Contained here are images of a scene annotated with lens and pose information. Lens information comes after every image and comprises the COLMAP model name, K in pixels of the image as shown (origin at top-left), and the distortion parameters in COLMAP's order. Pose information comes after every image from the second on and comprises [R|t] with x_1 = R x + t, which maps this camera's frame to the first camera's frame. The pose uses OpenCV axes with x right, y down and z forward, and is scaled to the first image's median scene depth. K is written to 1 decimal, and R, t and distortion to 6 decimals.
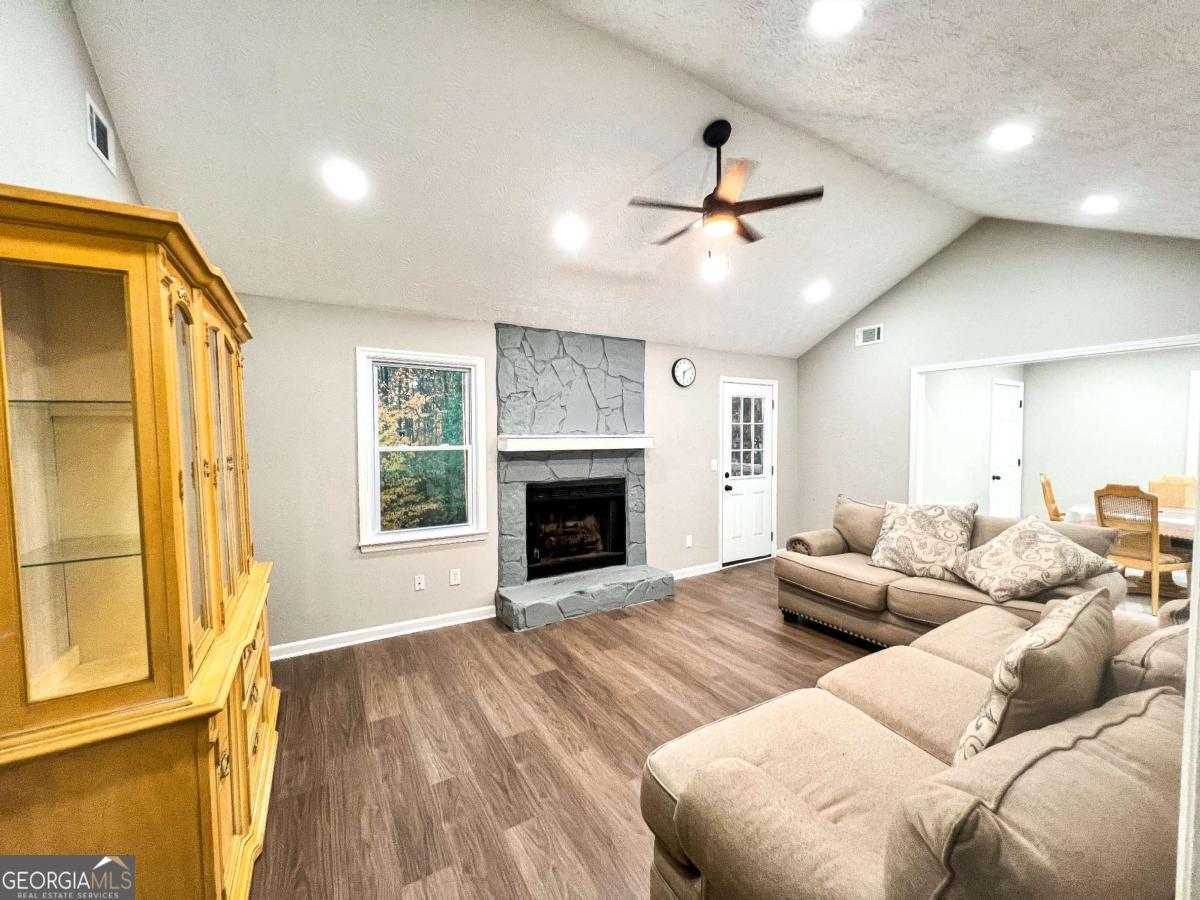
lens RADIAL K [[477.5, 0, 599.2], [0, 477.5, 452.7], [0, 0, 1]] dist [-0.000238, 0.000751]
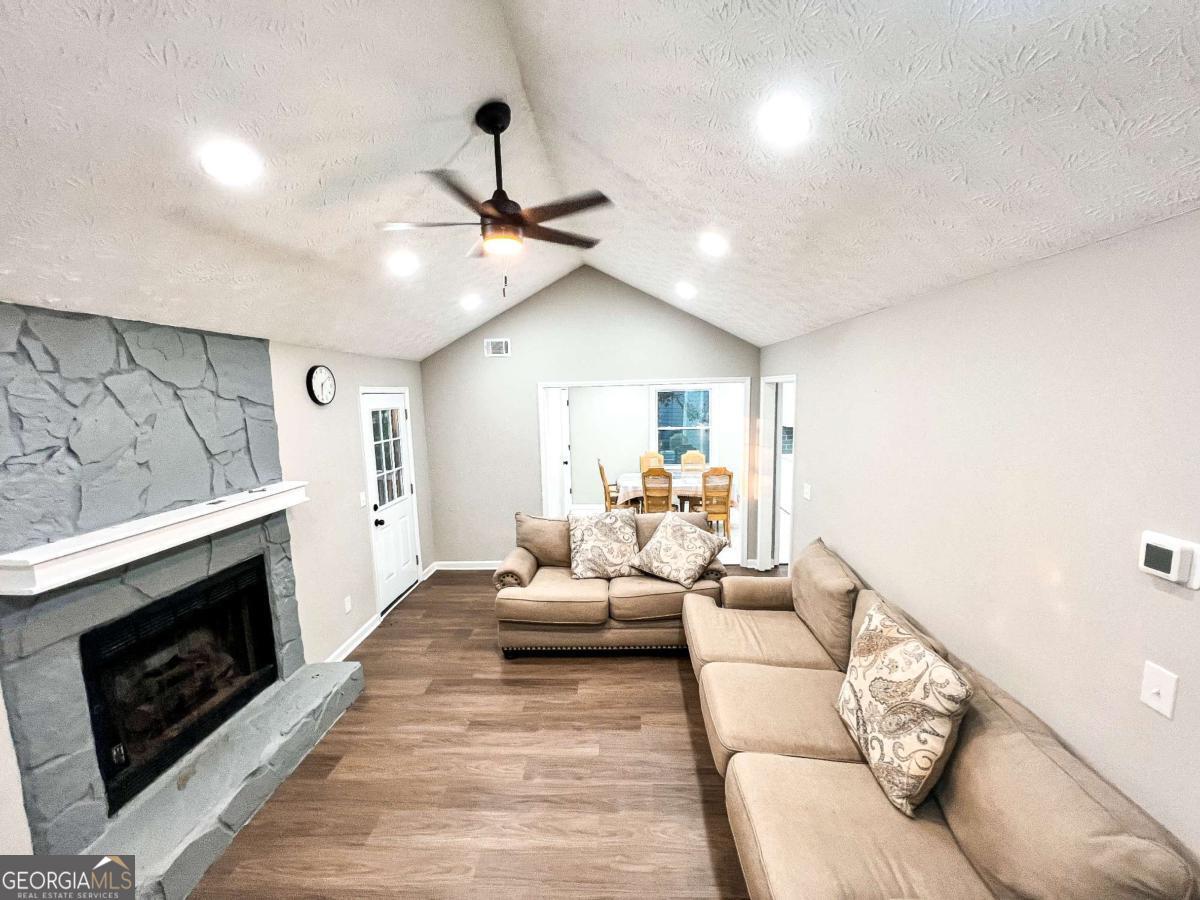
lens RADIAL K [[477.5, 0, 599.2], [0, 477.5, 452.7], [0, 0, 1]] dist [-0.000238, 0.000751]
pose [[0.556365, -0.114794, 0.822970, -0.254577], [0.056043, 0.993340, 0.100671, -0.149480], [-0.829046, -0.009889, 0.559093, 0.316628]]
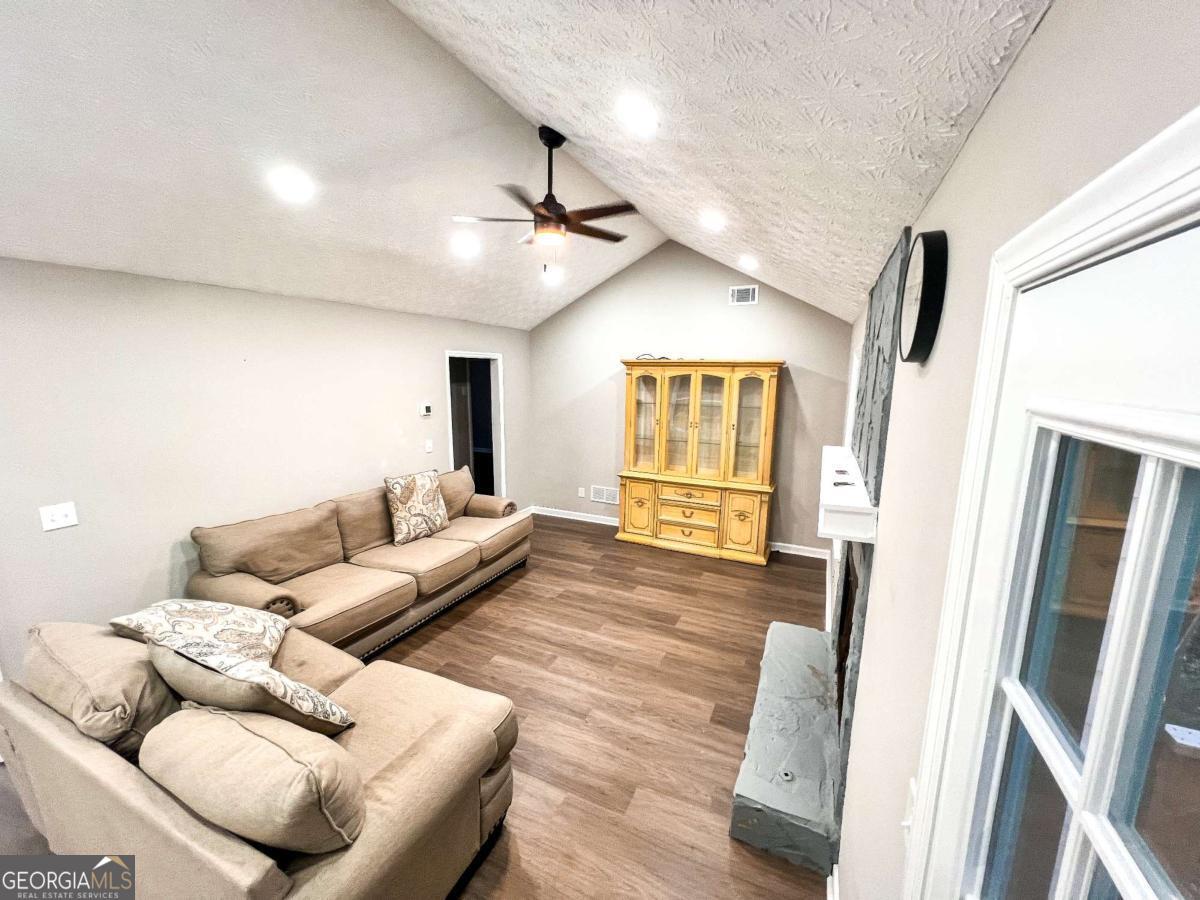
lens RADIAL K [[477.5, 0, 599.2], [0, 477.5, 452.7], [0, 0, 1]] dist [-0.000238, 0.000751]
pose [[-0.825107, 0.094806, -0.556965, 0.567288], [-0.028412, 0.977610, 0.208498, -0.180722], [0.564261, 0.187858, -0.803940, 1.440478]]
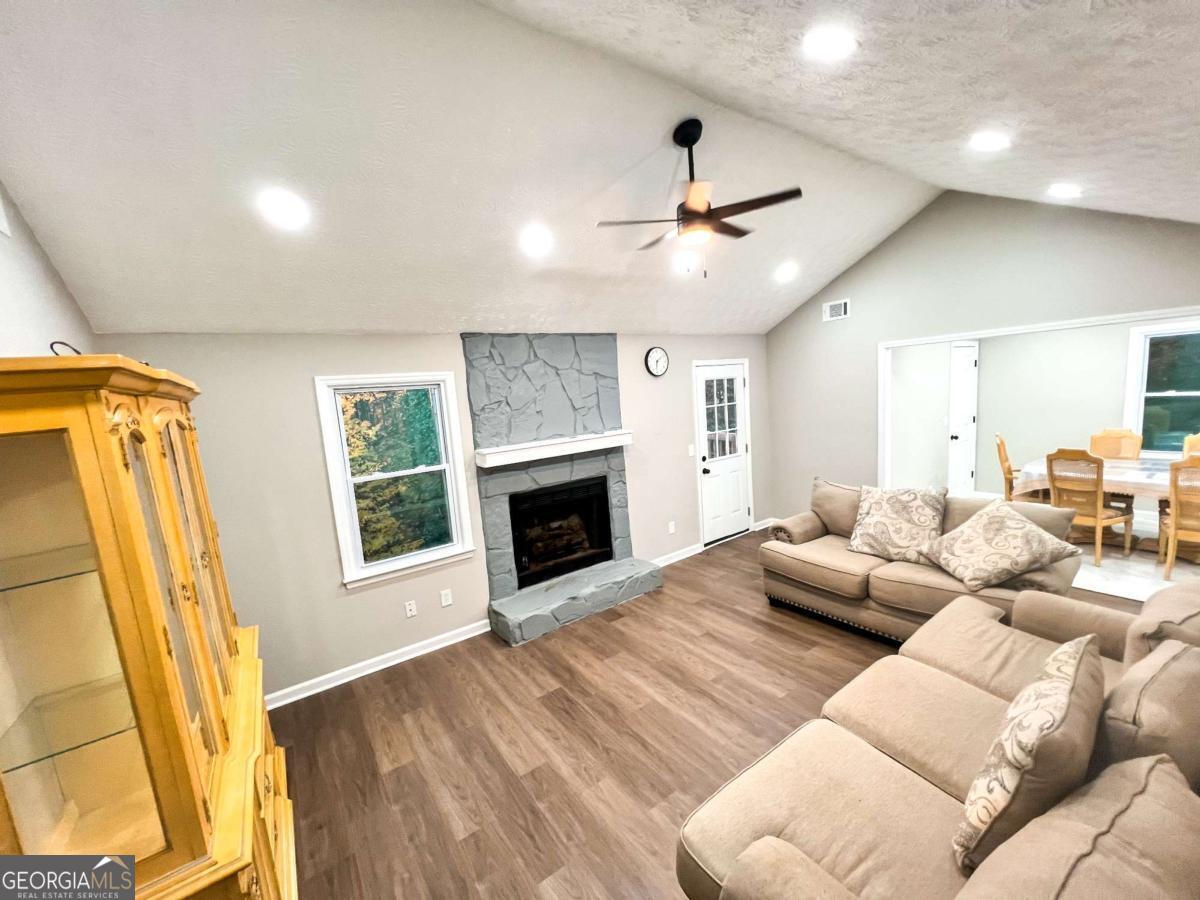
lens RADIAL K [[477.5, 0, 599.2], [0, 477.5, 452.7], [0, 0, 1]] dist [-0.000238, 0.000751]
pose [[0.994380, -0.080901, 0.068294, -0.029383], [0.074252, 0.992719, 0.094841, -0.108646], [-0.075469, -0.089237, 0.993147, 0.020418]]
